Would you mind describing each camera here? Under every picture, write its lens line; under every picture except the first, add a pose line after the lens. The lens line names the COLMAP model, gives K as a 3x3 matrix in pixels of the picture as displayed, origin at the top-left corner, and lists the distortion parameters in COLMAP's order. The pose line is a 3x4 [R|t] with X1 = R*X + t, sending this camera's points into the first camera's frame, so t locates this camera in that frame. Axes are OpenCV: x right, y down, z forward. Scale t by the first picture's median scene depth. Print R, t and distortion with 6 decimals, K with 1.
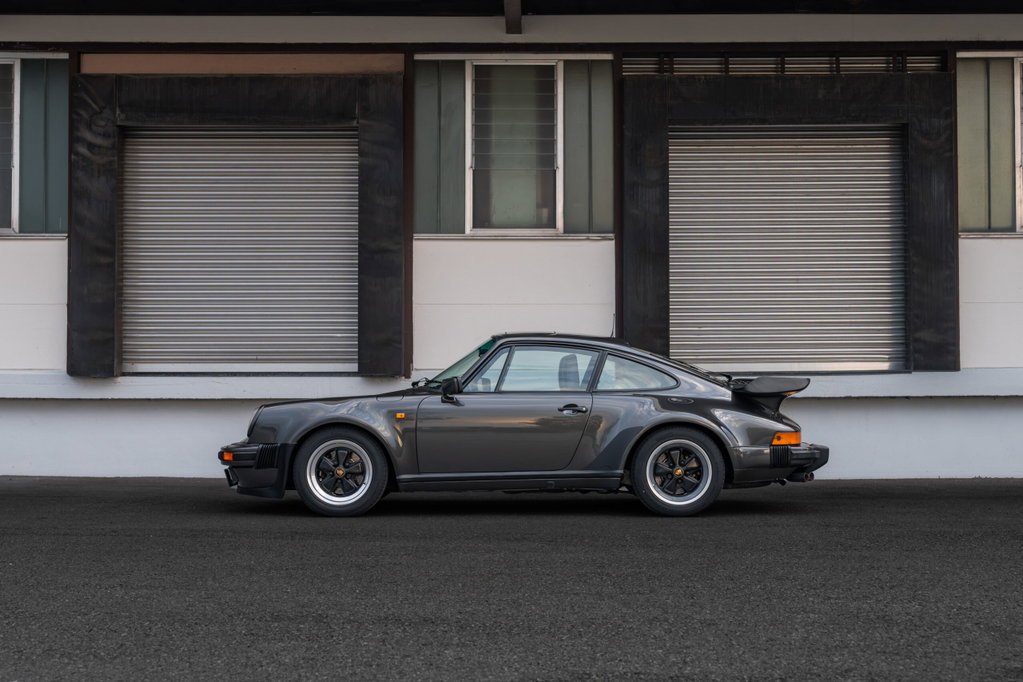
lens RADIAL K [[1402.1, 0, 539.7], [0, 1402.1, 335.0], [0, 0, 1]] dist [-0.007950, -0.021107]
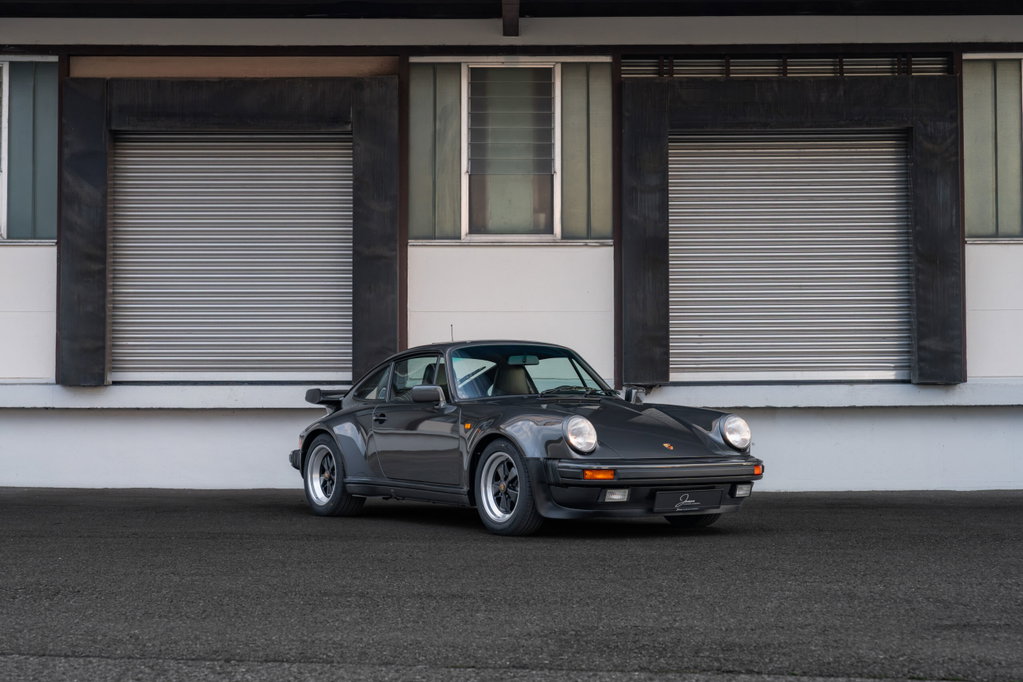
lens RADIAL K [[1594.2, 0, 513.1], [0, 1594.2, 316.4], [0, 0, 1]] dist [0.005195, -0.073863]
pose [[0.999967, -0.000066, -0.008172, -0.007670], [-0.000043, 0.999912, -0.013252, -0.003736], [0.008172, 0.013252, 0.999879, -0.116347]]
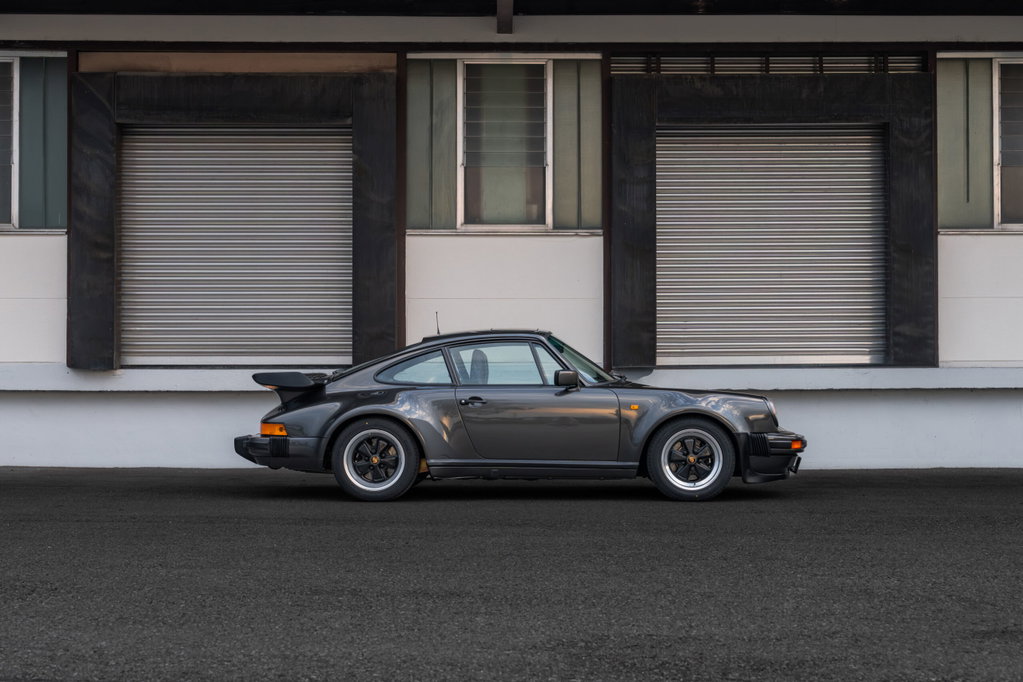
lens RADIAL K [[1428.4, 0, 528.5], [0, 1428.4, 344.4], [0, 0, 1]] dist [-0.010927, -0.021370]
pose [[0.999948, 0.000491, 0.010162, -0.011569], [-0.000632, 0.999904, 0.013868, -0.002934], [-0.010154, -0.013873, 0.999852, -0.043572]]
